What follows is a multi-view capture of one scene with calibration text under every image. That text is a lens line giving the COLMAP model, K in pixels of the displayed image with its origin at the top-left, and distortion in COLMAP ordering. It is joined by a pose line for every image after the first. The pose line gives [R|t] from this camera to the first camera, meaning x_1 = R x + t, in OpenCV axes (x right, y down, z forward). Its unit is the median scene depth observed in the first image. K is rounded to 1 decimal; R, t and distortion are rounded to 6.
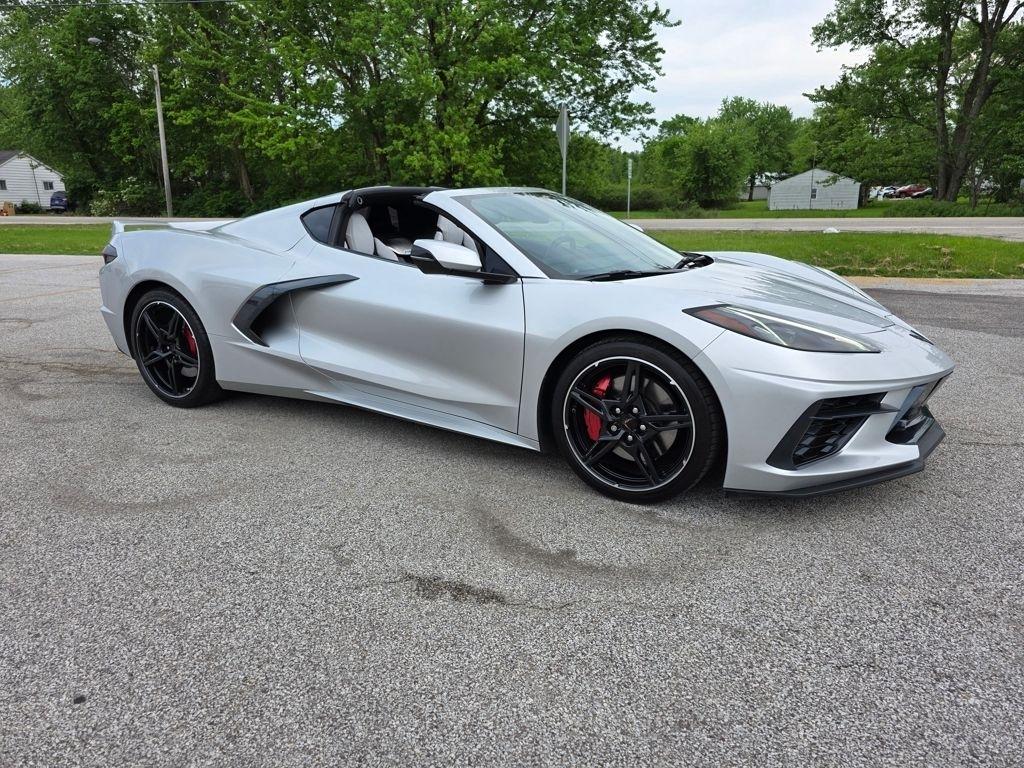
lens RADIAL K [[689.2, 0, 526.5], [0, 689.2, 388.0], [0, 0, 1]] dist [0.056366, -0.046859]
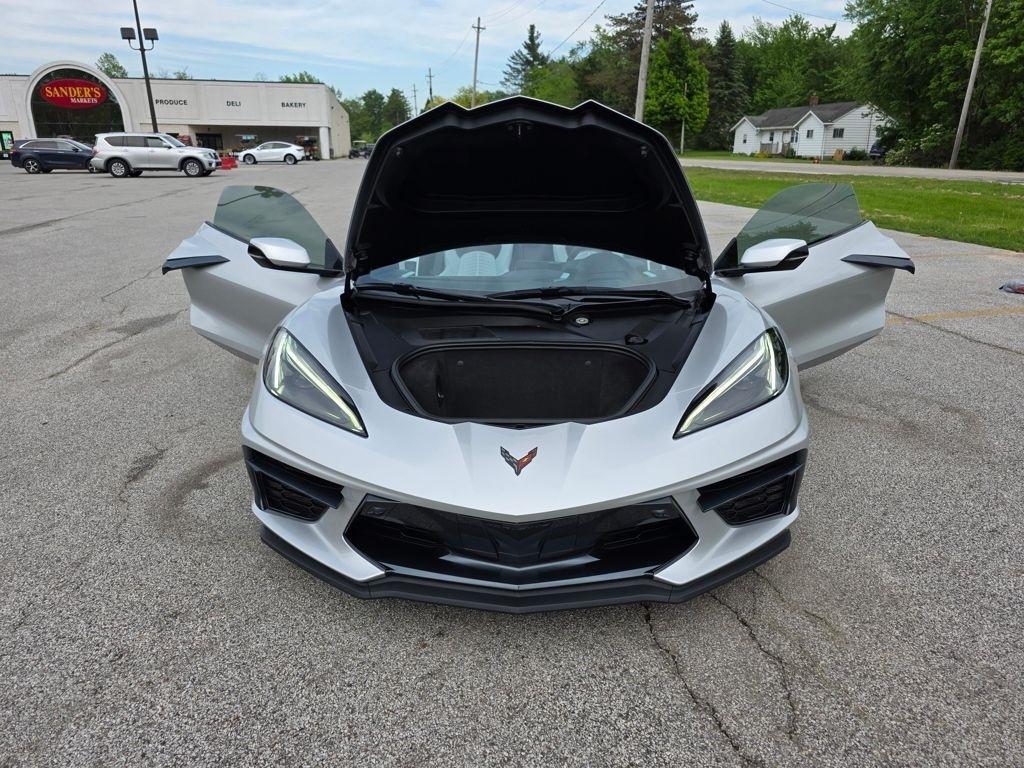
lens RADIAL K [[689.1, 0, 518.6], [0, 689.1, 384.4], [0, 0, 1]] dist [0.060350, -0.048099]
pose [[0.470772, 0.292908, -0.832213, 0.090915], [-0.235179, 0.950812, 0.201612, -0.022919], [0.850332, 0.100806, 0.516501, 0.053448]]
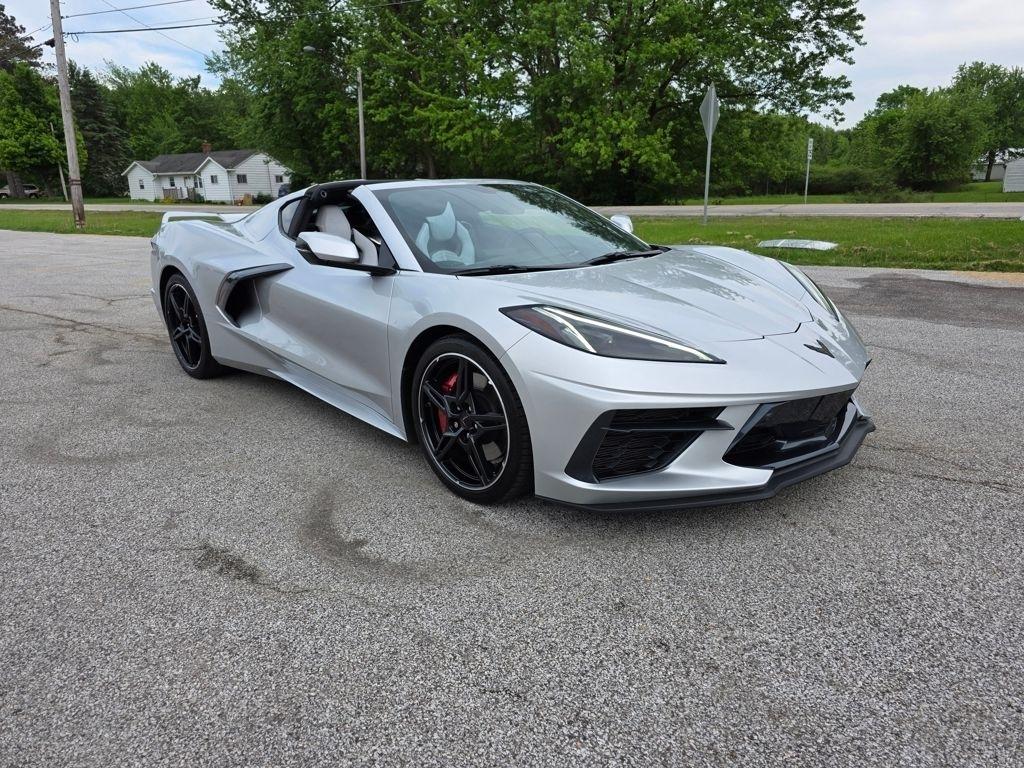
lens RADIAL K [[690.7, 0, 523.2], [0, 690.7, 382.6], [0, 0, 1]] dist [0.052987, -0.042743]
pose [[0.963480, 0.061655, -0.260586, 0.036098], [-0.058788, 0.998094, 0.018791, -0.002002], [0.261248, -0.002785, 0.965268, 0.005015]]
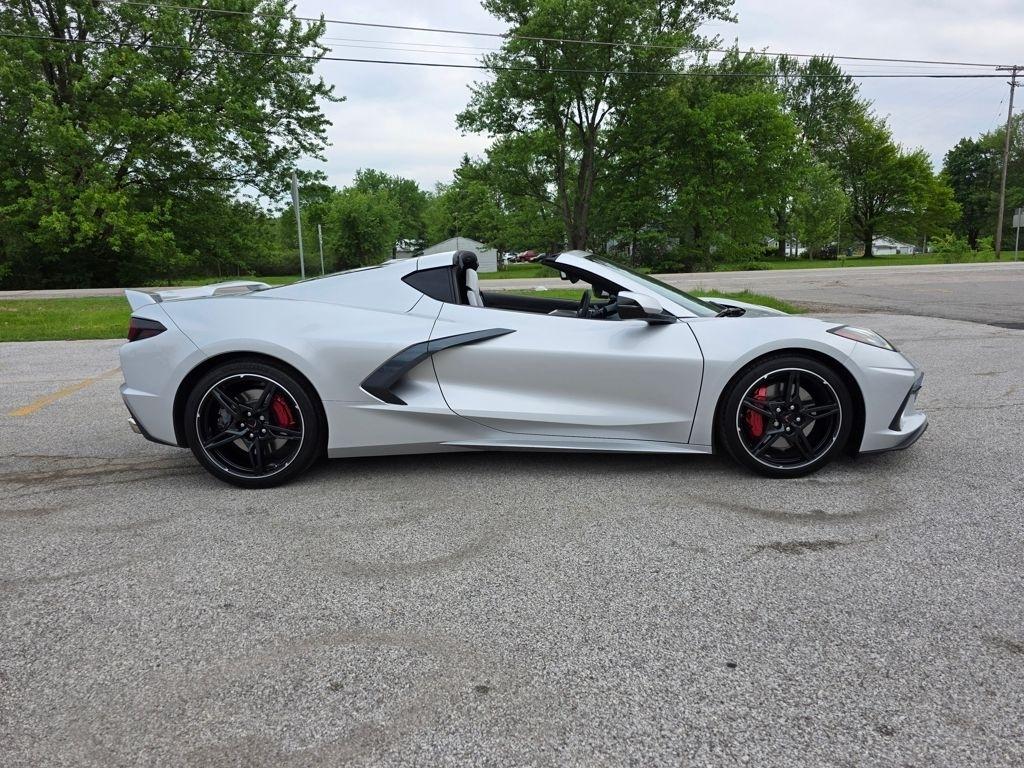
lens RADIAL K [[689.9, 0, 532.3], [0, 689.9, 387.6], [0, 0, 1]] dist [0.051812, -0.045695]
pose [[0.873805, -0.099111, 0.476070, -0.069430], [0.141131, 0.988559, -0.053235, -0.000427], [-0.465347, 0.113706, 0.877795, 0.002835]]
